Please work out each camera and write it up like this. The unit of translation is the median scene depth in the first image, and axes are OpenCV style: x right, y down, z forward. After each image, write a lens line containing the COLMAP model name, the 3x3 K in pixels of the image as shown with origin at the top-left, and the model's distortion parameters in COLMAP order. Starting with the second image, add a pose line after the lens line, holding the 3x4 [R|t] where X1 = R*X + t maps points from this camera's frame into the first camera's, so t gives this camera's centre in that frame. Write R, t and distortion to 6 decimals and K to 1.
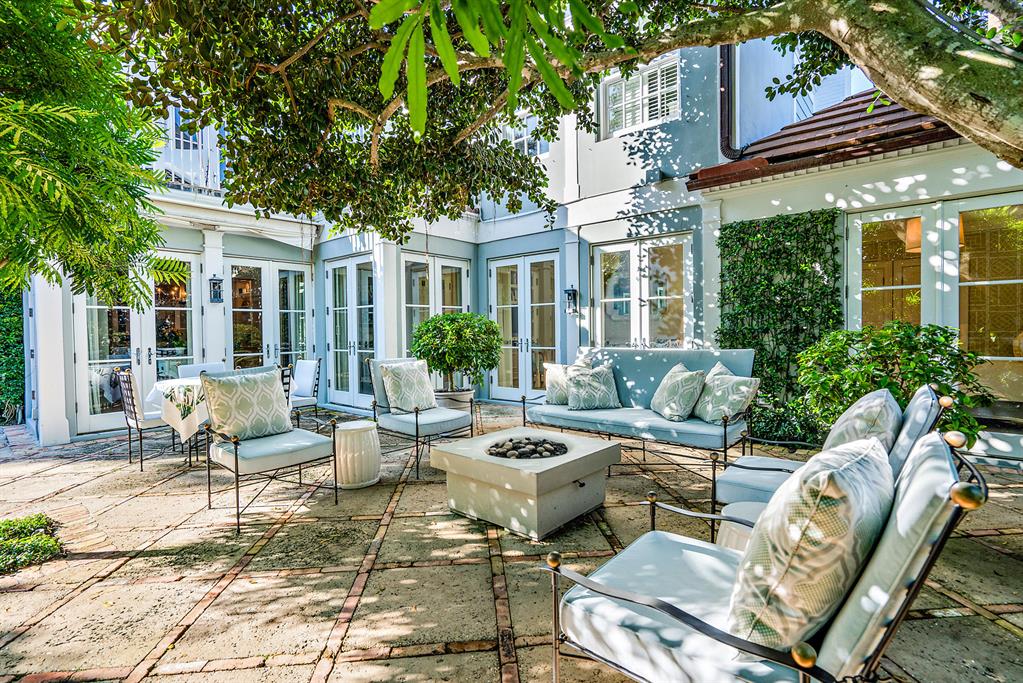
lens RADIAL K [[463.4, 0, 511.5], [0, 463.4, 341.5], [0, 0, 1]] dist [0.002290, 0.000530]
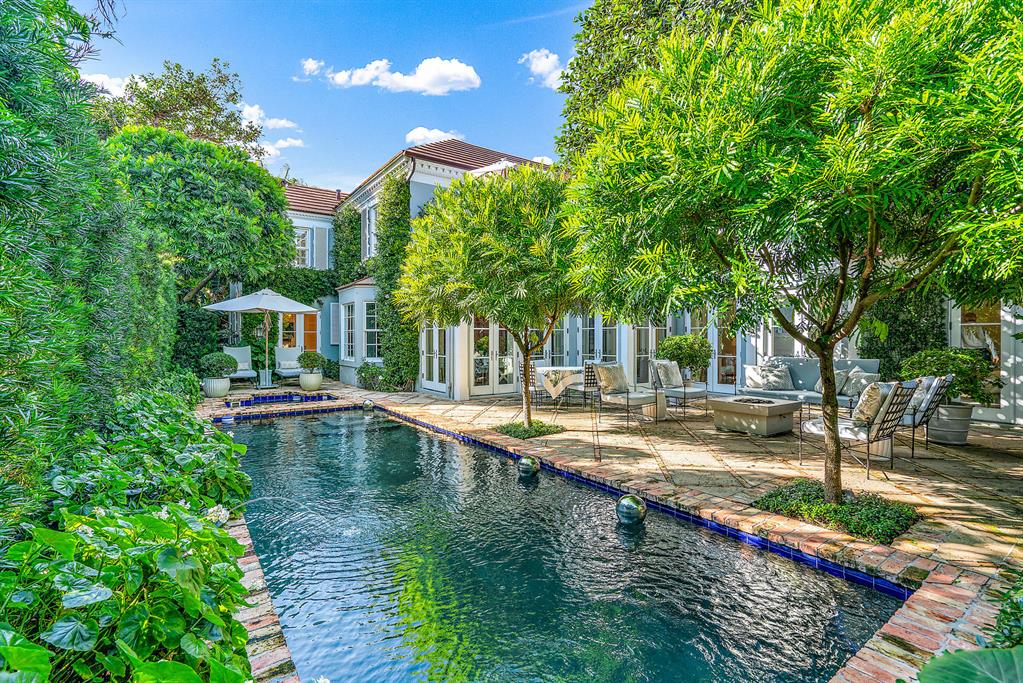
lens RADIAL K [[463.4, 0, 511.5], [0, 463.4, 341.5], [0, 0, 1]] dist [0.002290, 0.000530]
pose [[0.970797, 0.015056, -0.239432, -0.353051], [-0.018960, 0.999722, -0.014011, -0.000513], [0.239154, 0.018142, 0.970812, -0.885814]]
